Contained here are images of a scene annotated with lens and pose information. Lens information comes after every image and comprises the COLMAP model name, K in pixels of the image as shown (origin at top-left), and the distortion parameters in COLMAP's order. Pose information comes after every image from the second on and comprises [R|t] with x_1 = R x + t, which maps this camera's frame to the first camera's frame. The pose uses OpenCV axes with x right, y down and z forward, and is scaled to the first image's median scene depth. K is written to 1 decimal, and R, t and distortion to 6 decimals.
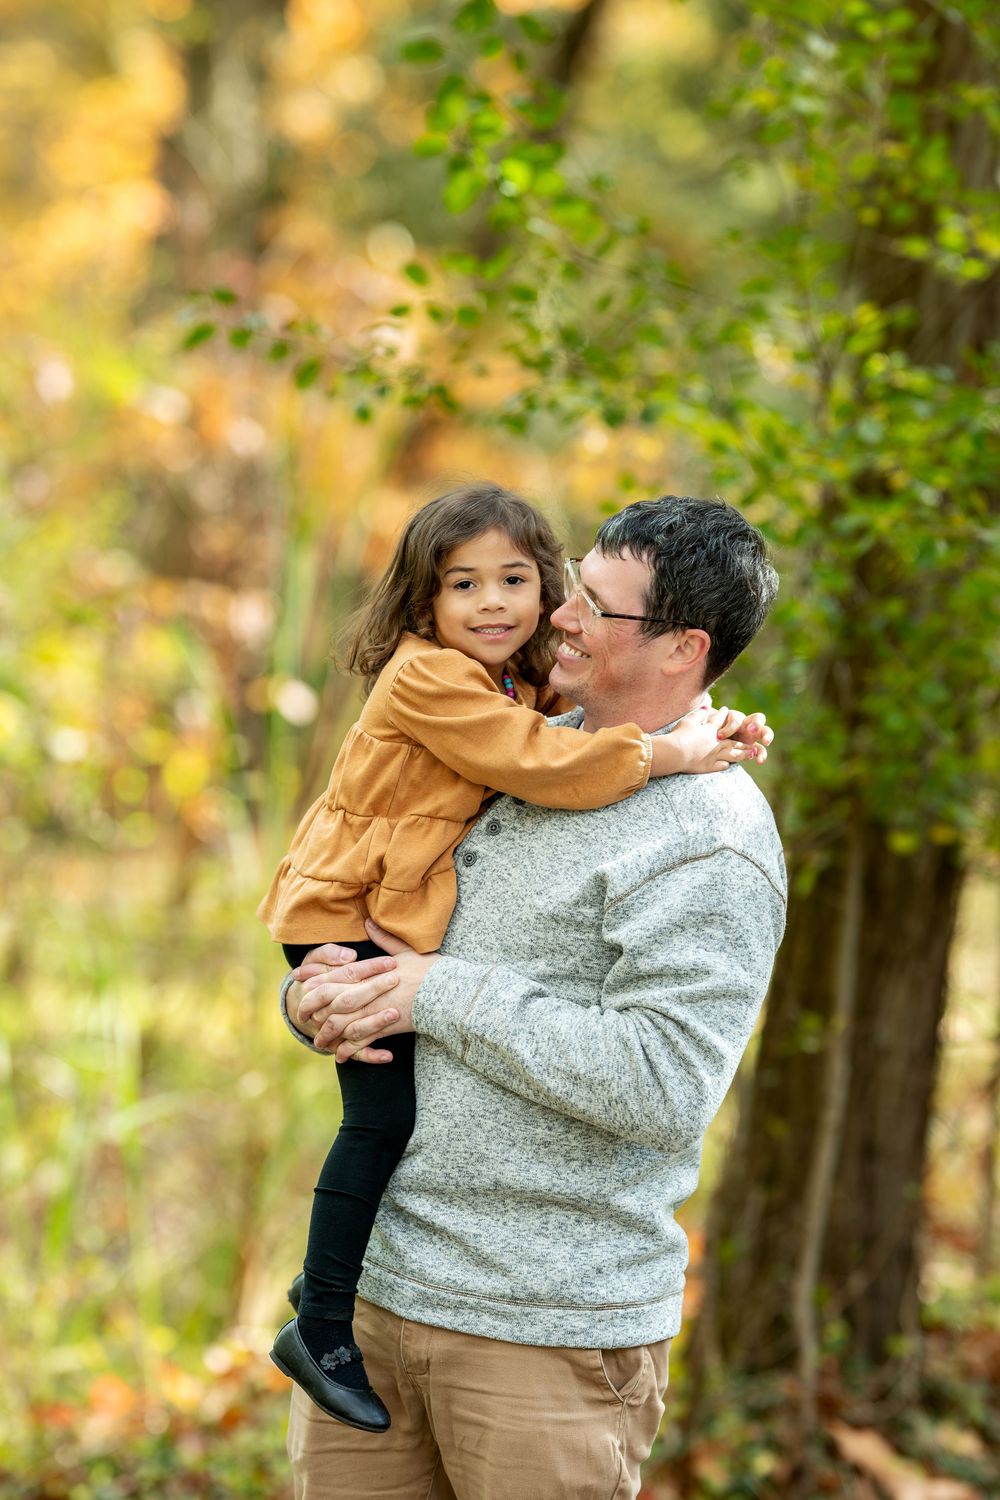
lens RADIAL K [[5656.0, 0, 492.8], [0, 5656.0, 791.9], [0, 0, 1]] dist [0.062195, 0.000000]
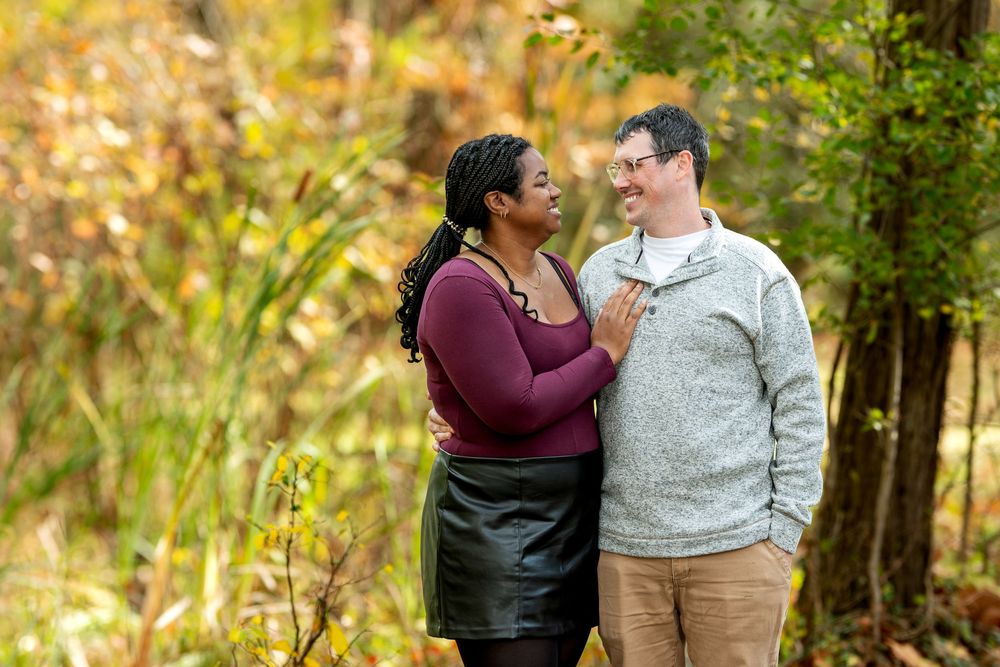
lens RADIAL K [[3770.7, 0, 461.7], [0, 3770.7, 342.5], [0, 0, 1]] dist [0.062195, 0.000000]
pose [[0.999738, -0.014026, -0.018106, -0.050571], [0.014149, 0.999878, 0.006693, 0.007700], [0.018010, -0.006947, 0.999814, -0.189317]]
